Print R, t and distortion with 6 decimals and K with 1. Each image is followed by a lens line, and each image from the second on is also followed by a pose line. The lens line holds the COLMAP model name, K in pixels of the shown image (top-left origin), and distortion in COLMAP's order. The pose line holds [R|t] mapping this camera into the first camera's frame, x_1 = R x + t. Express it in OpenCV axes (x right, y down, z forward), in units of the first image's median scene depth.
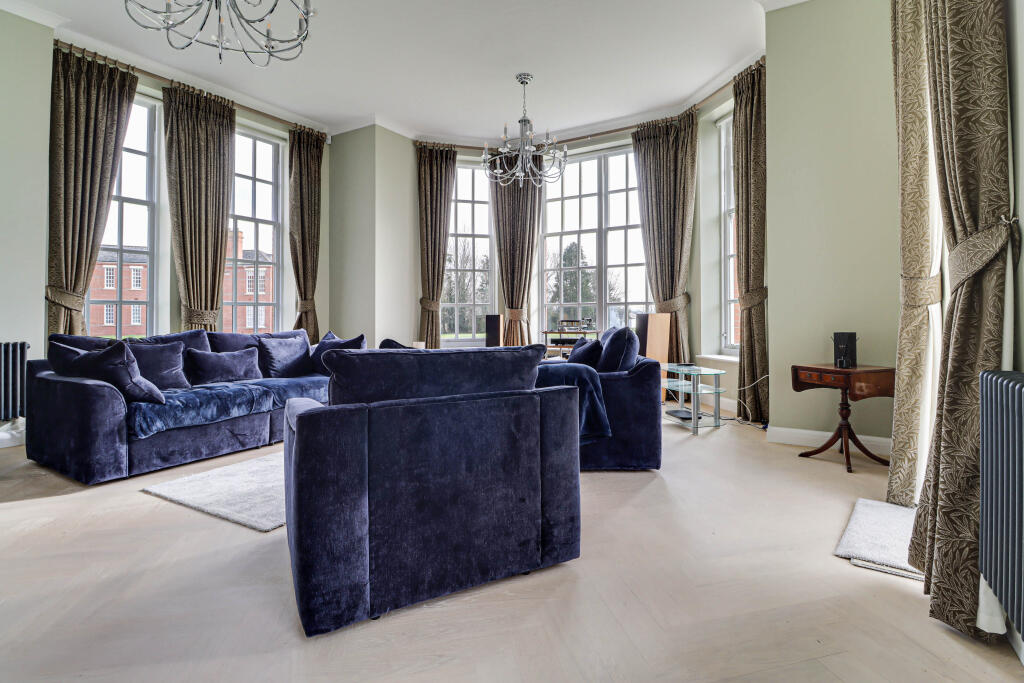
lens RADIAL K [[468.3, 0, 514.1], [0, 468.3, 327.7], [0, 0, 1]] dist [0.000899, -0.007802]
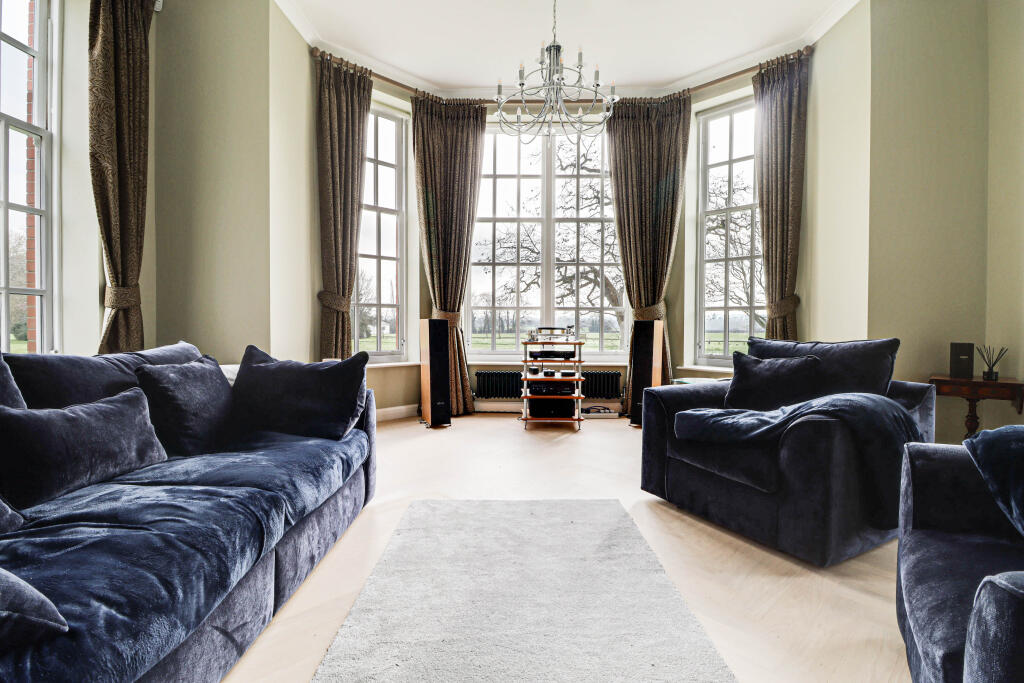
lens RADIAL K [[478.1, 0, 509.9], [0, 478.1, 344.3], [0, 0, 1]] dist [0.002123, -0.008575]
pose [[0.877020, -0.011034, 0.480328, -0.329744], [0.000996, 0.999776, 0.021147, -0.005025], [-0.480454, -0.018068, 0.876834, 0.319737]]
